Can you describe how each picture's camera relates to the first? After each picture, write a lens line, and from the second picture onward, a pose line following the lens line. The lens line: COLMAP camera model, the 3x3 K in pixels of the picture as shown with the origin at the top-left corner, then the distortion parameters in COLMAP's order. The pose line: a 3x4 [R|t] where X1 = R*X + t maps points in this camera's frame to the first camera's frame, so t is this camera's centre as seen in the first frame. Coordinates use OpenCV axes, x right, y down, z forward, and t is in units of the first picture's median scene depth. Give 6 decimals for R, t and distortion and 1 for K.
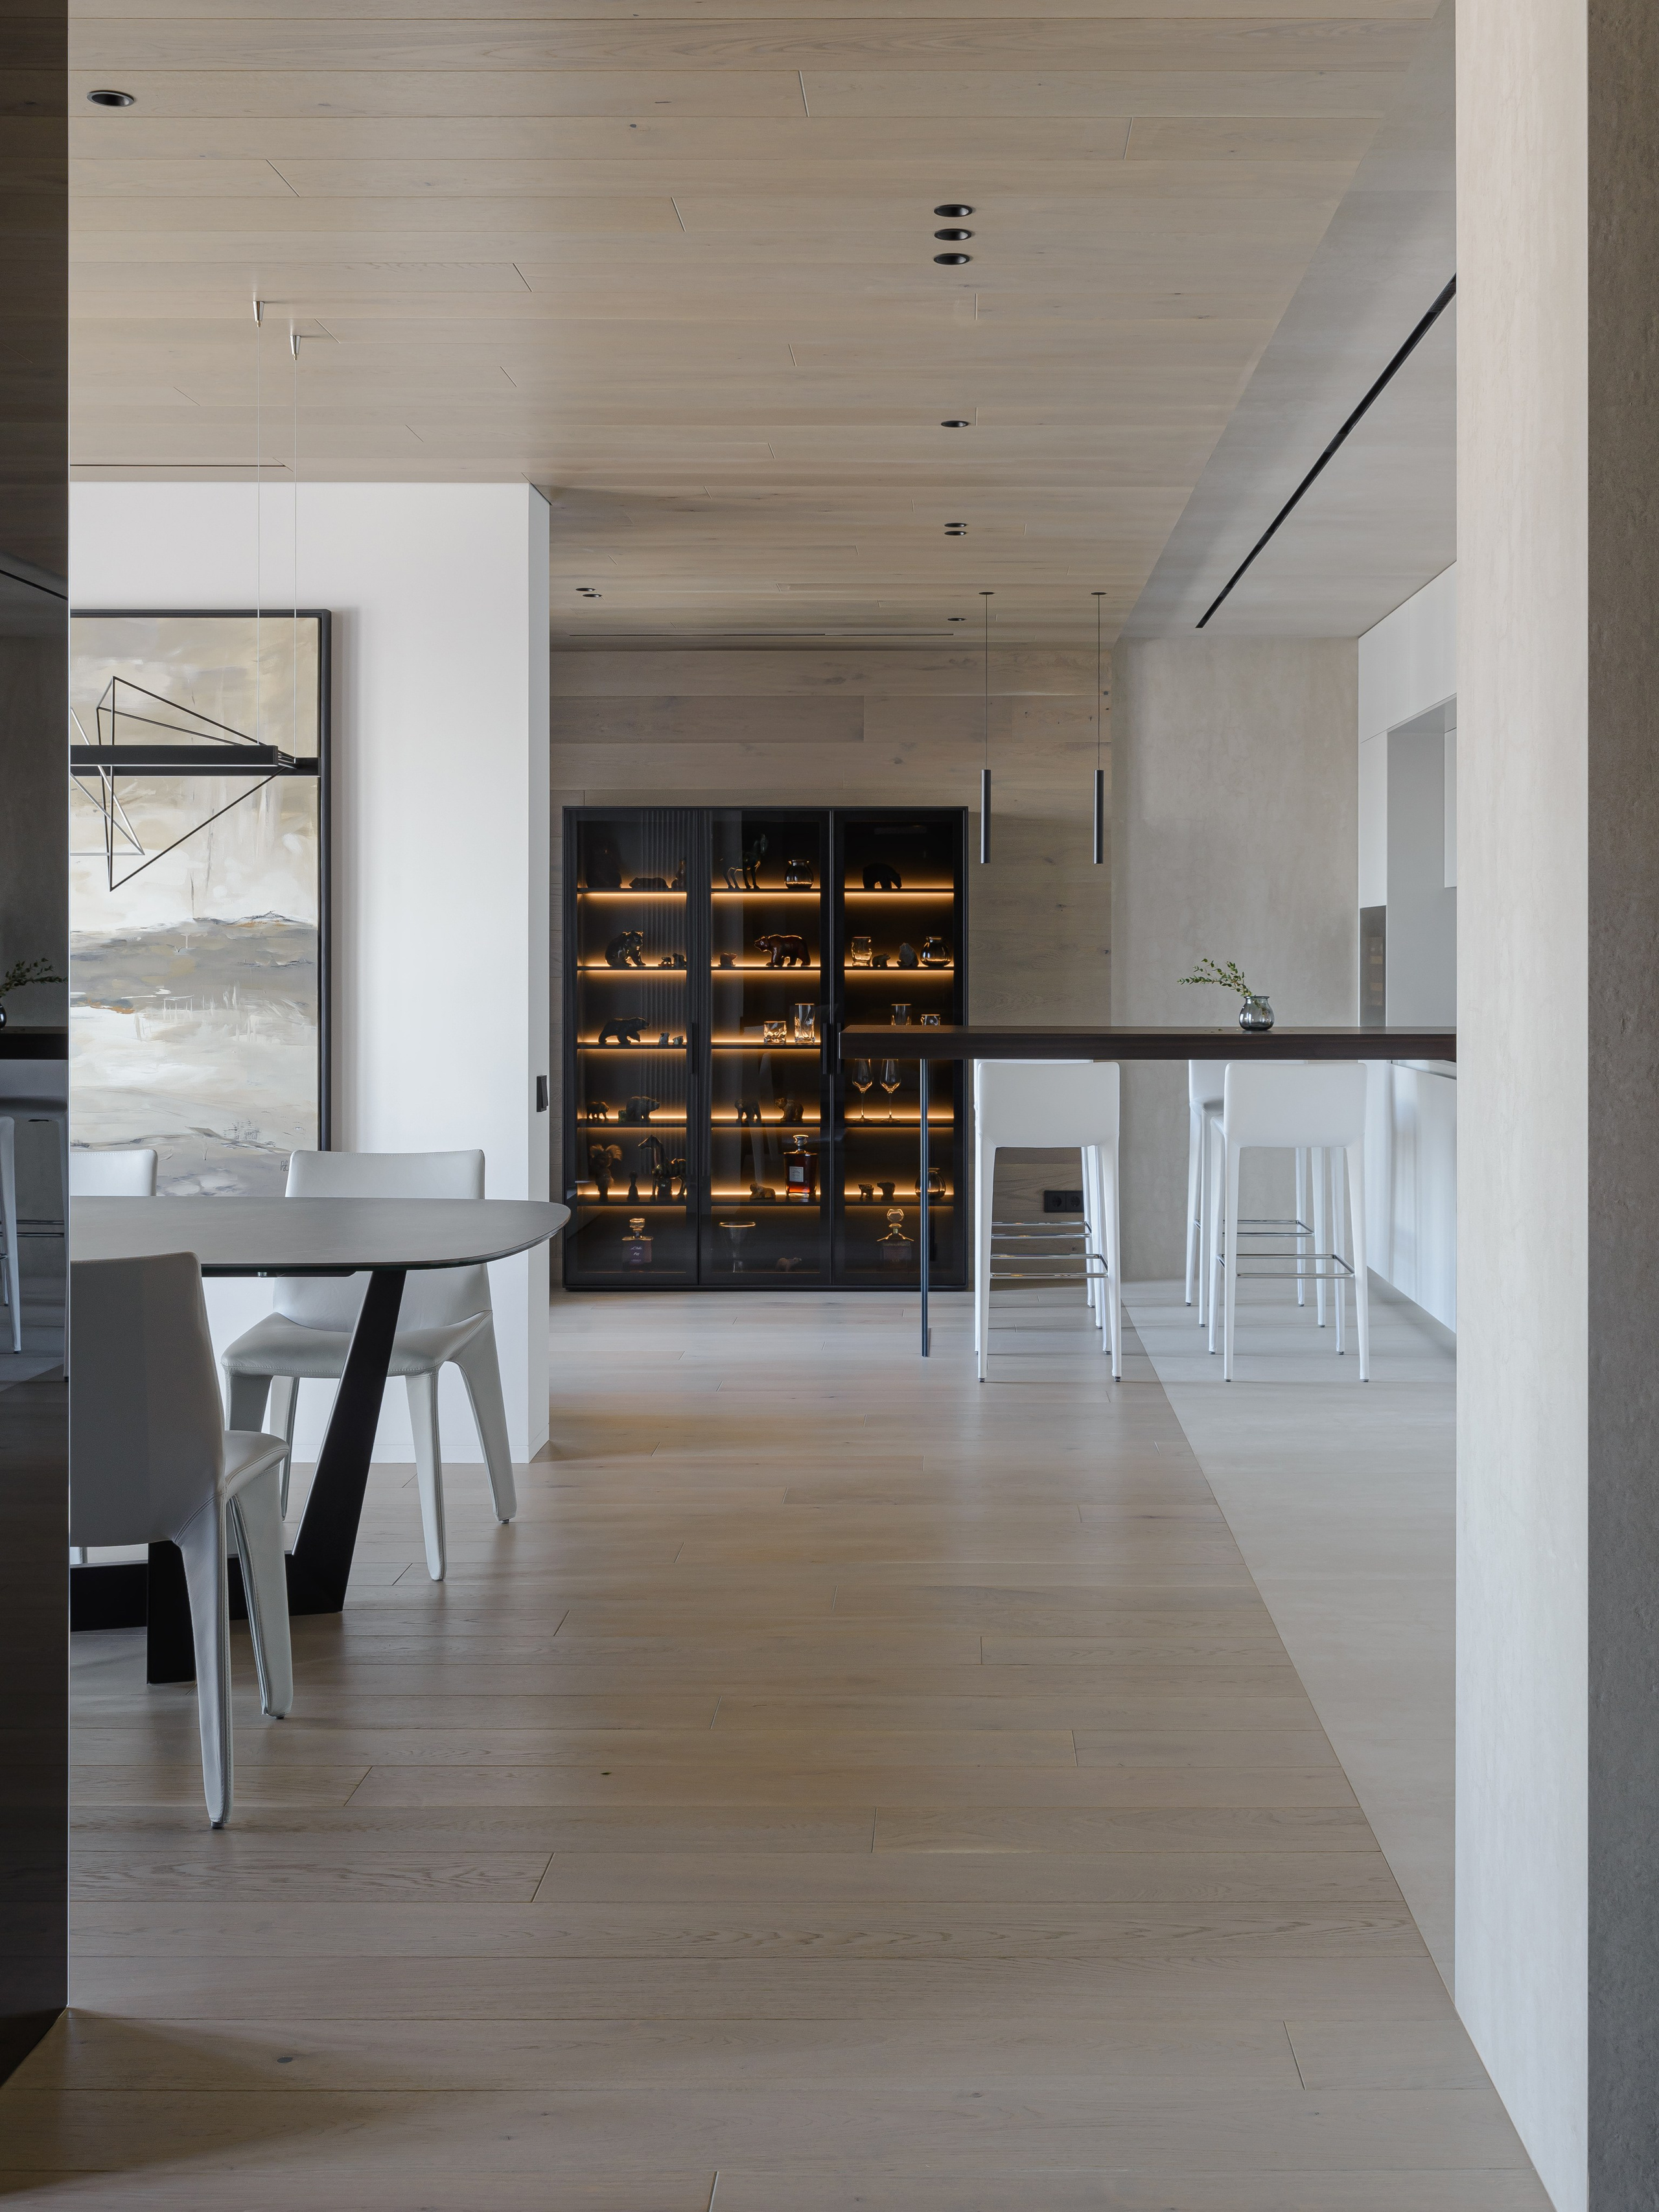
lens RADIAL K [[2553.9, 0, 829.5], [0, 2553.9, 1106.0], [0, 0, 1]] dist [-0.019527, -0.010792]
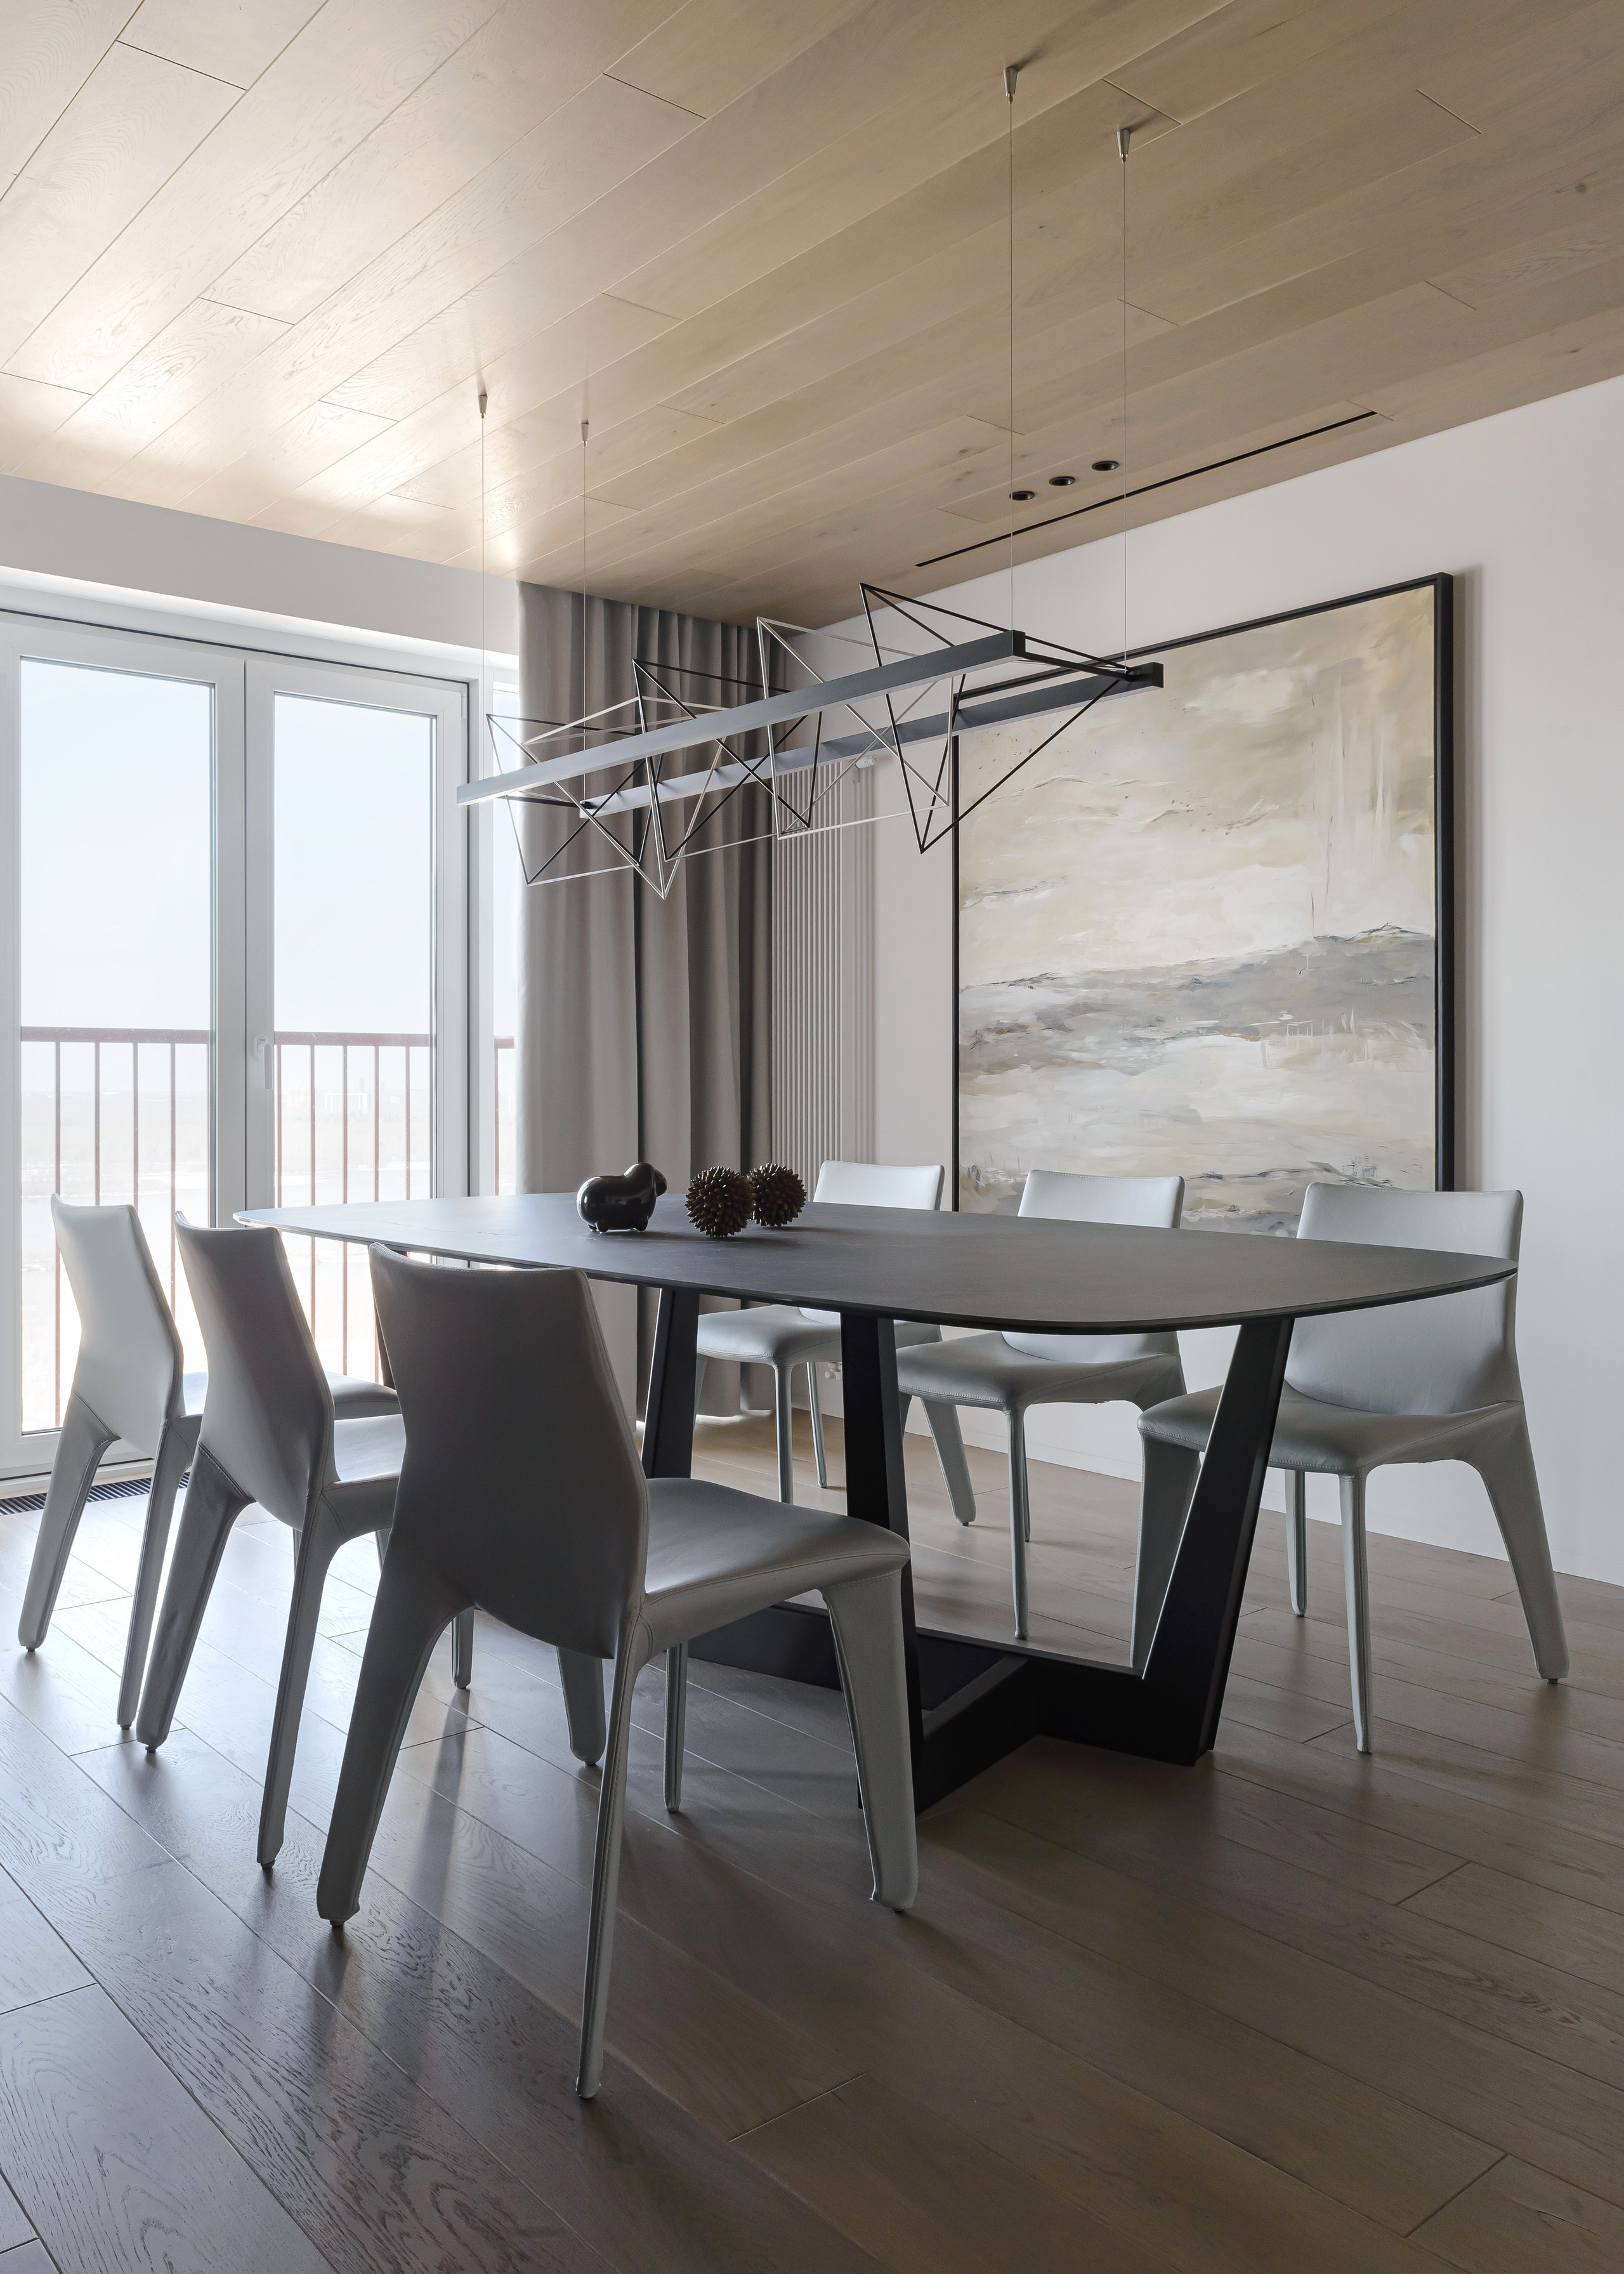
lens RADIAL K [[1759.4, 0, 804.0], [0, 1759.4, 1096.8], [0, 0, 1]] dist [-0.003736, 0.004853]
pose [[0.685449, 0.001764, -0.728118, 0.073214], [-0.041877, 0.998437, -0.037005, 0.013160], [0.726915, 0.055857, 0.684452, 0.343925]]
